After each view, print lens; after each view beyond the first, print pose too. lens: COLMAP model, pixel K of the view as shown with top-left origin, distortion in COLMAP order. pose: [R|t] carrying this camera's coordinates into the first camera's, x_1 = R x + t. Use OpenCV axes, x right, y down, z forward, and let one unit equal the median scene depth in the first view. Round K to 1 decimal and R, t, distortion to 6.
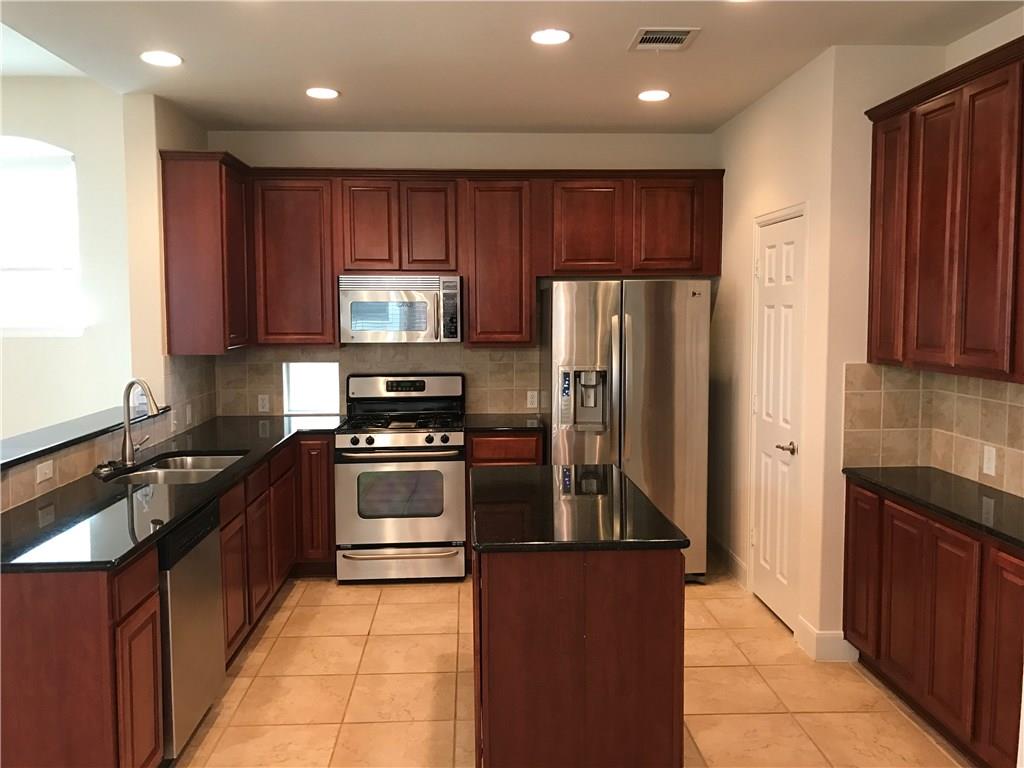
lens RADIAL K [[853.7, 0, 508.3], [0, 853.7, 380.4], [0, 0, 1]] dist [0.044152, -0.055813]
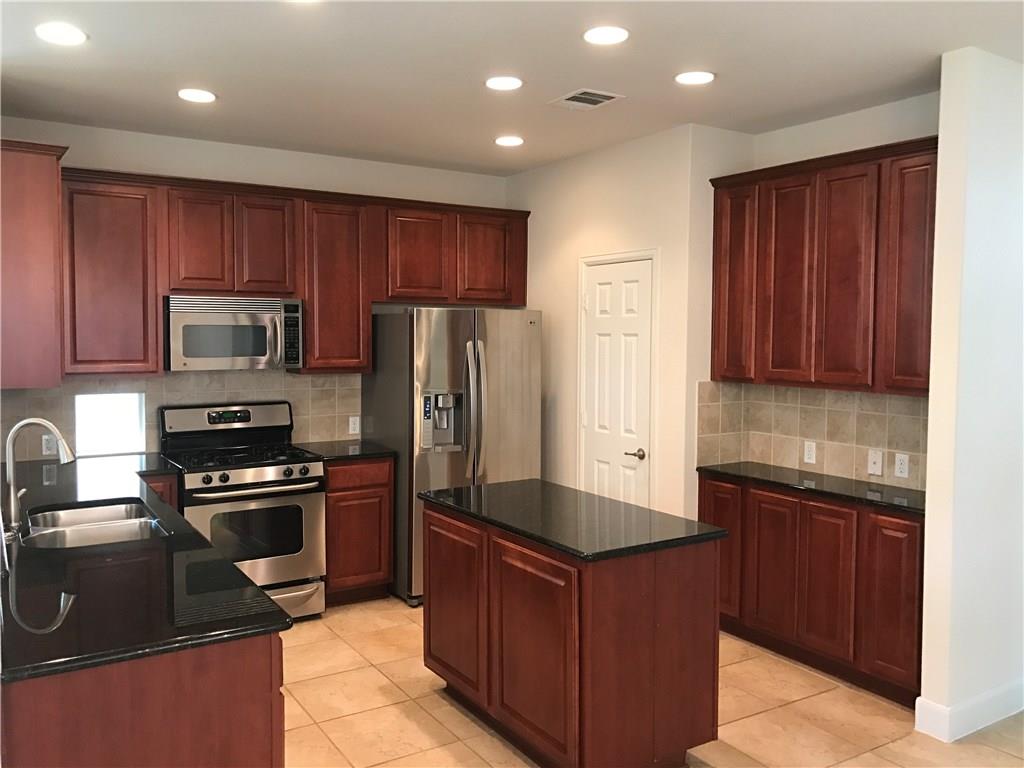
lens RADIAL K [[853.7, 0, 513.6], [0, 853.7, 385.2], [0, 0, 1]] dist [0.044152, -0.055813]
pose [[0.868508, -0.022430, 0.495168, -0.343498], [0.033353, 0.999356, -0.013233, -0.005640], [-0.494552, 0.028008, 0.868697, 0.051413]]
